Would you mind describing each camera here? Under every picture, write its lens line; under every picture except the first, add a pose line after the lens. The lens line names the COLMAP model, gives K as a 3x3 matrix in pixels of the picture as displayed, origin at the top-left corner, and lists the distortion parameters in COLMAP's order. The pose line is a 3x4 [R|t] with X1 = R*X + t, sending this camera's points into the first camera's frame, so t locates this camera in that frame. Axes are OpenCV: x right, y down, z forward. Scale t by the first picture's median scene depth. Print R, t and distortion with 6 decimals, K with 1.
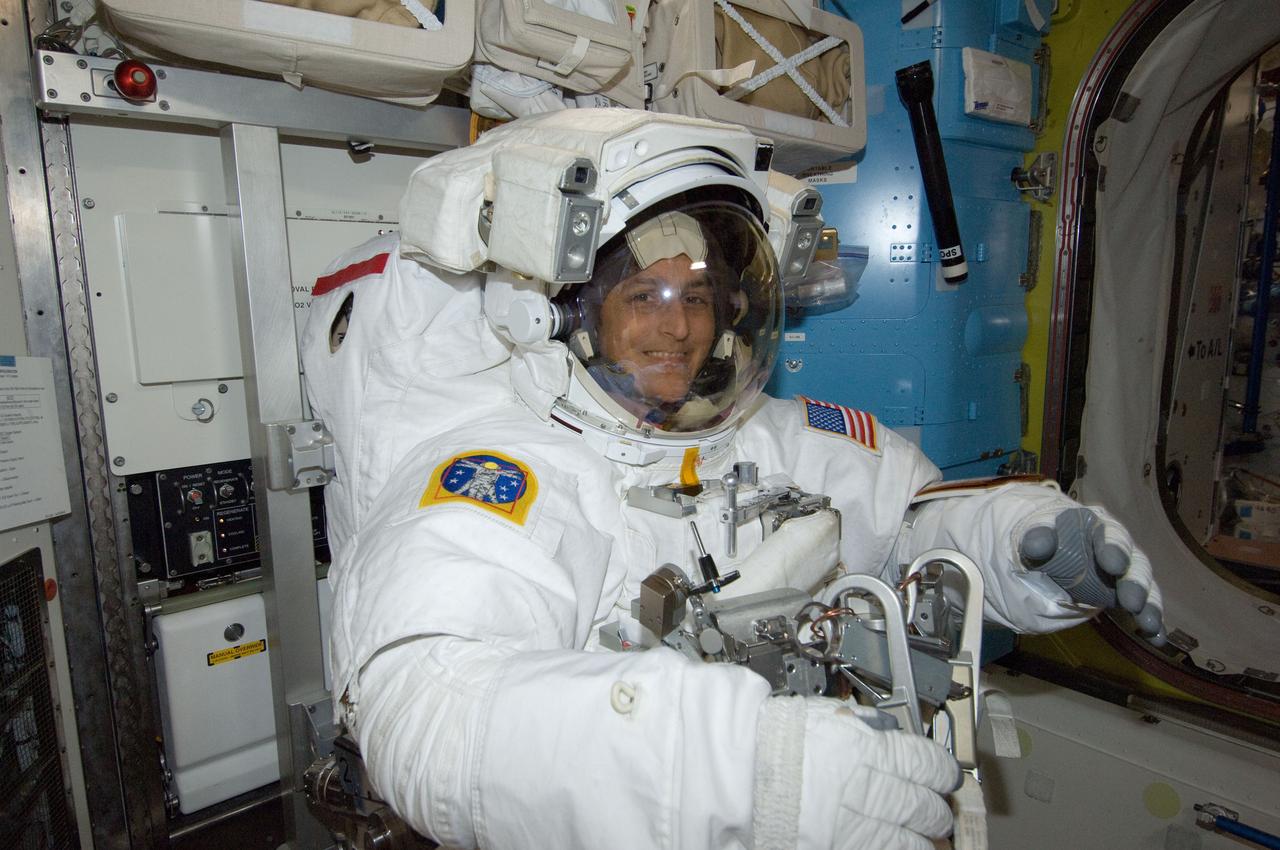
lens RADIAL K [[833.3, 0, 640.0], [0, 833.3, 425.0], [0, 0, 1]] dist [0.004968, -0.026936]
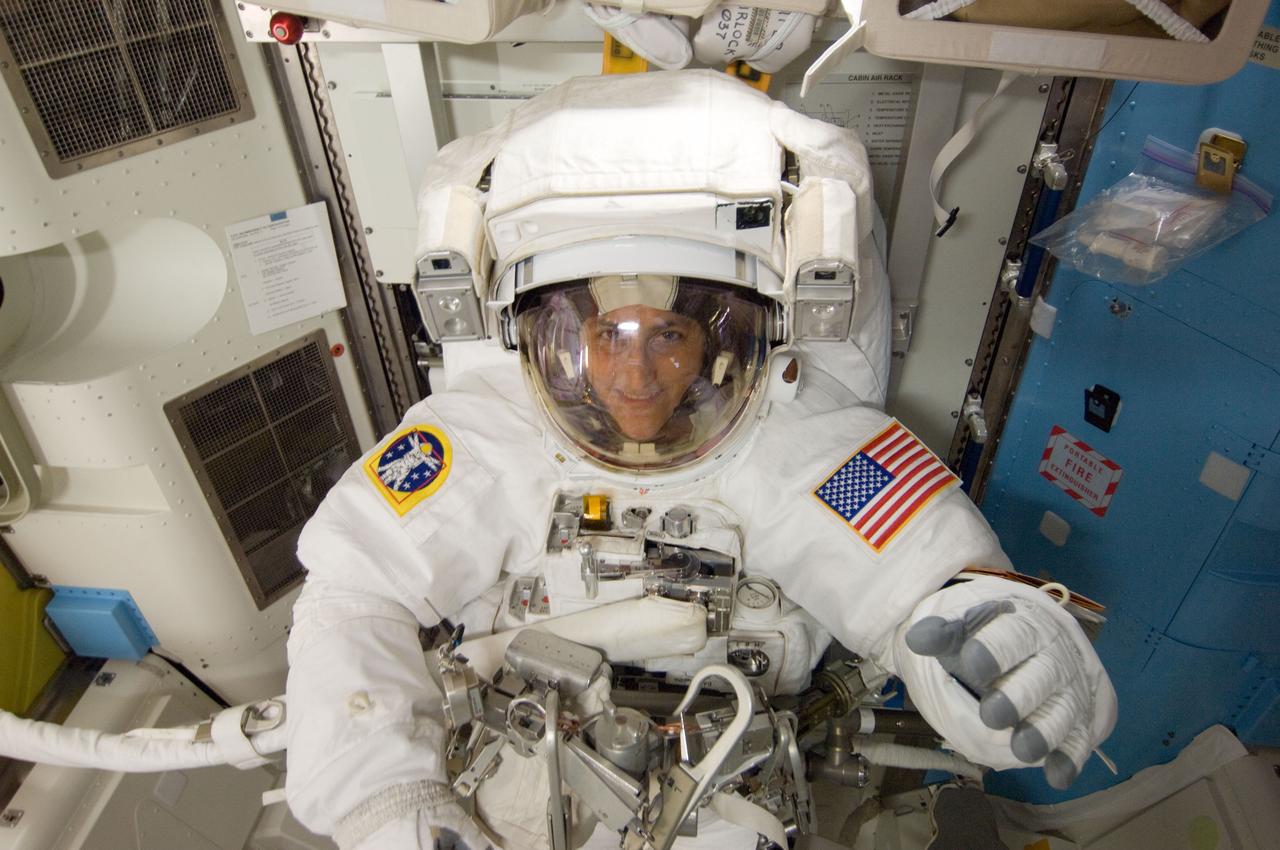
lens RADIAL K [[833.3, 0, 640.0], [0, 833.3, 425.0], [0, 0, 1]] dist [0.004968, -0.026936]
pose [[0.689208, 0.447463, -0.569886, 0.648526], [-0.102790, 0.838949, 0.534414, -0.600332], [0.717236, -0.309744, 0.624205, 0.421234]]
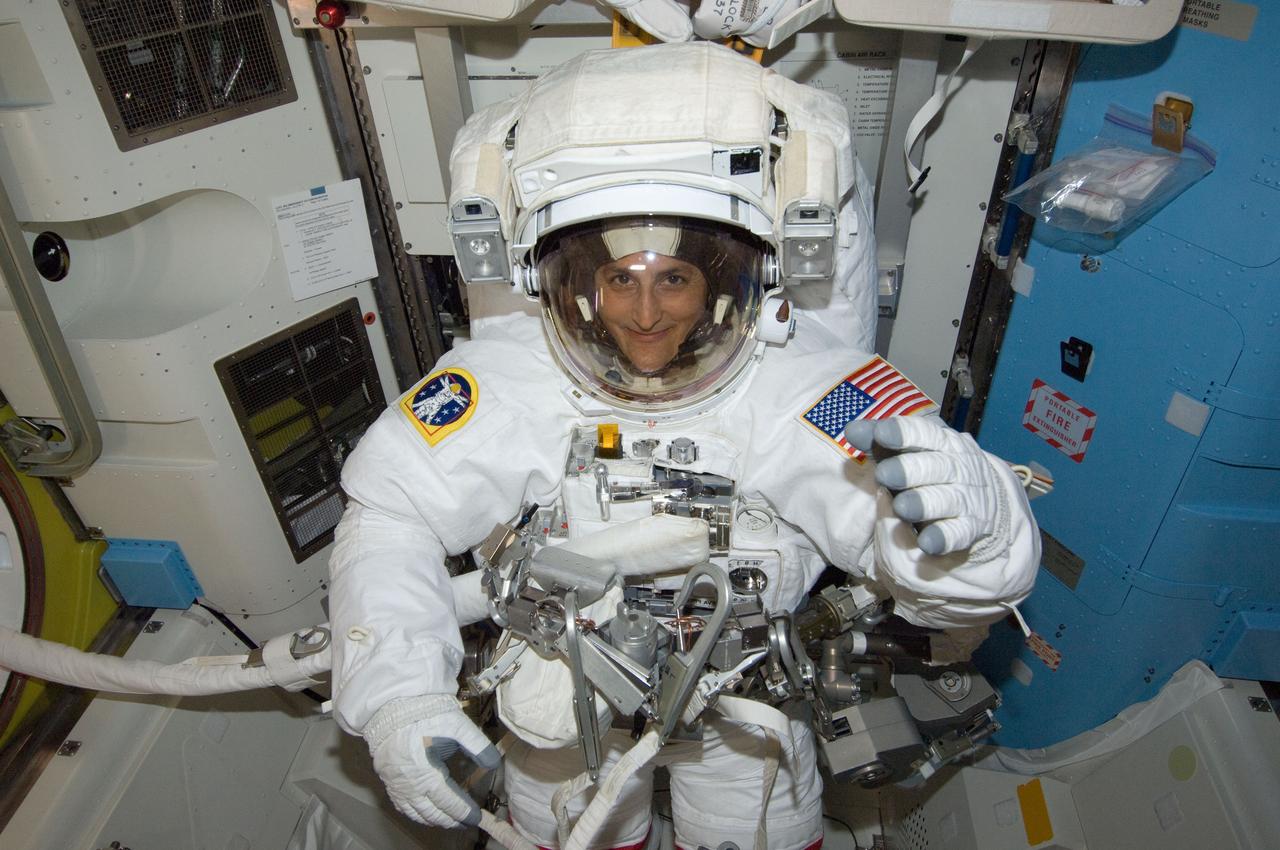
lens RADIAL K [[833.3, 0, 640.0], [0, 833.3, 425.0], [0, 0, 1]] dist [0.004968, -0.026936]
pose [[0.683302, 0.436731, -0.585119, 0.767544], [-0.089550, 0.845462, 0.526474, -0.579570], [0.724624, -0.307343, 0.616815, 0.317126]]
